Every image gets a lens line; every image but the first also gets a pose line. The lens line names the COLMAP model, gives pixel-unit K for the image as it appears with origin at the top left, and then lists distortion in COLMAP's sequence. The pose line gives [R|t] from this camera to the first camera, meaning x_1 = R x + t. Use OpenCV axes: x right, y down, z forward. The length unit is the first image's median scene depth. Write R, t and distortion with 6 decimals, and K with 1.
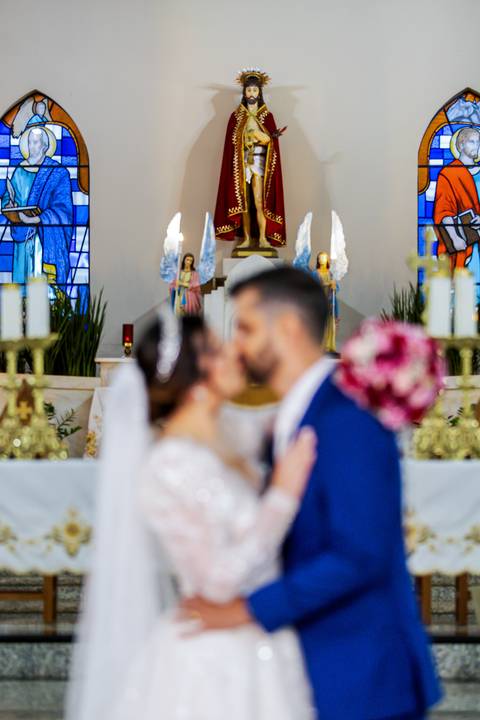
lens RADIAL K [[2344.1, 0, 239.5], [0, 2344.1, 386.0], [0, 0, 1]] dist [0.083305, 0.387424]
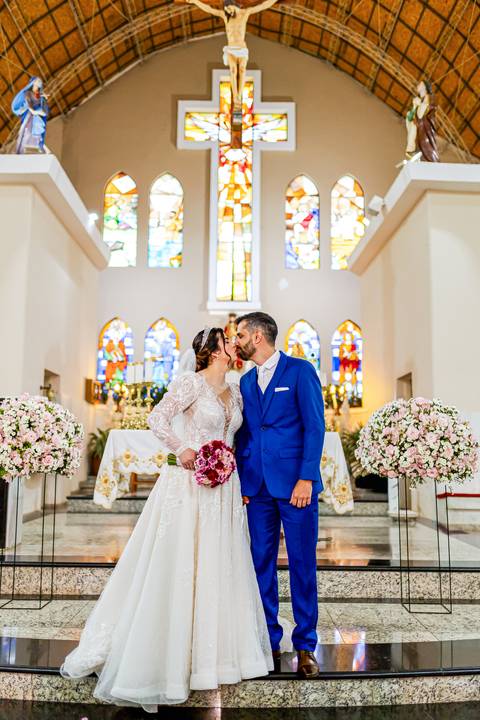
lens RADIAL K [[694.0, 0, 242.6], [0, 694.0, 361.8], [0, 0, 1]] dist [0.002298, 0.008602]
pose [[0.999681, 0.014322, 0.020788, 0.000625], [-0.012524, 0.996373, -0.084163, 0.008001], [-0.021917, 0.083875, 0.996235, 0.092509]]
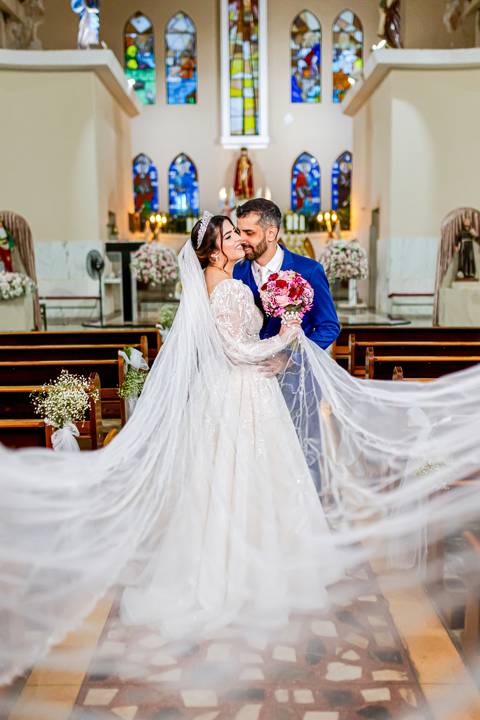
lens RADIAL K [[781.3, 0, 243.8], [0, 781.3, 374.0], [0, 0, 1]] dist [0.010294, 0.016597]
pose [[0.999913, -0.010304, 0.008277, -0.007900], [0.008675, 0.984151, 0.177118, -0.005752], [-0.009970, -0.177031, 0.984155, -0.220031]]
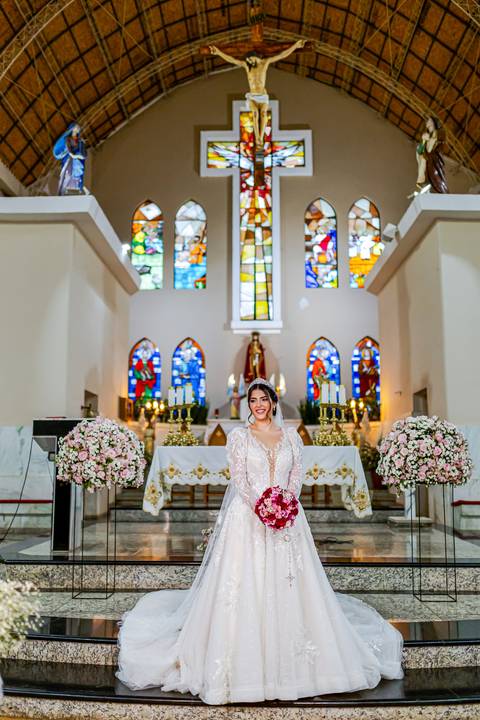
lens RADIAL K [[694.5, 0, 238.0], [0, 694.5, 358.9], [0, 0, 1]] dist [0.006234, 0.006616]
pose [[0.999885, -0.001669, -0.015053, -0.004219], [0.000056, 0.994309, -0.106536, 0.006361], [0.015145, 0.106523, 0.994195, 0.049915]]
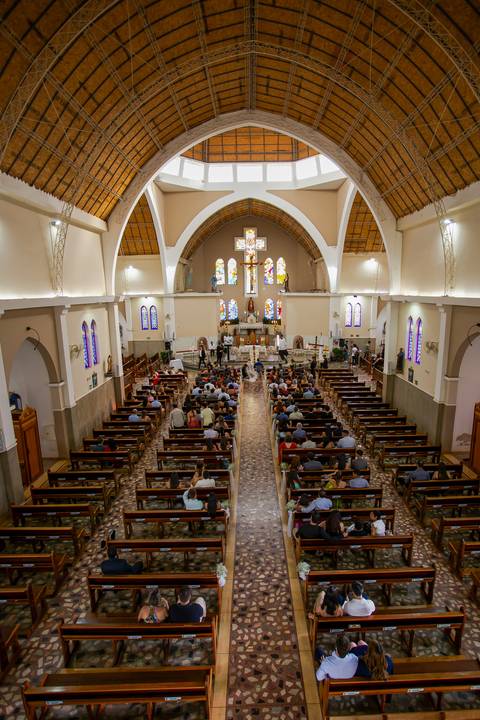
lens RADIAL K [[694.5, 0, 238.0], [0, 694.5, 358.9], [0, 0, 1]] dist [0.006234, 0.006616]
pose [[0.999410, -0.013284, 0.031686, -0.177893], [0.008417, 0.988792, 0.149065, -0.353112], [-0.033311, -0.148710, 0.988320, -2.561713]]
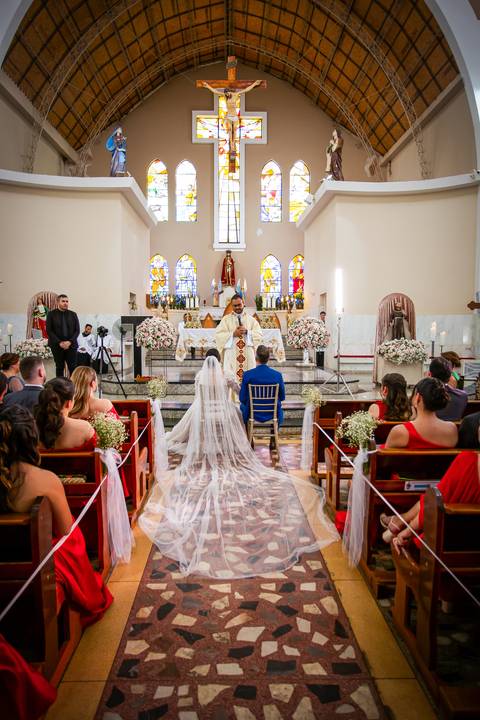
lens RADIAL K [[502.9, 0, 240.0], [0, 502.9, 360.0], [0, 0, 1]] dist [-0.026096, 0.061428]
pose [[0.999330, 0.000615, 0.036595, -0.009528], [-0.004309, 0.994881, 0.100960, -0.007149], [-0.036345, -0.101050, 0.994217, -0.110544]]
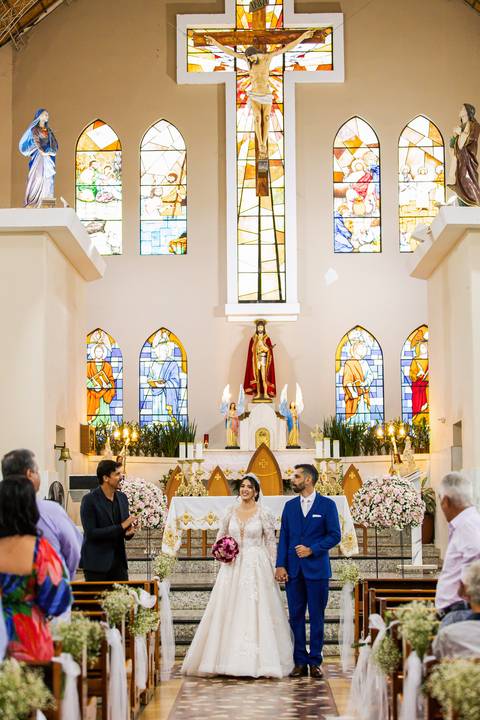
lens RADIAL K [[1605.0, 0, 240.0], [0, 1605.0, 360.0], [0, 0, 1]] dist [0.074171, 0.120794]
pose [[0.999954, -0.007630, -0.005780, -0.005439], [0.007333, 0.998727, -0.049904, -0.019325], [0.006154, 0.049859, 0.998737, -0.522722]]
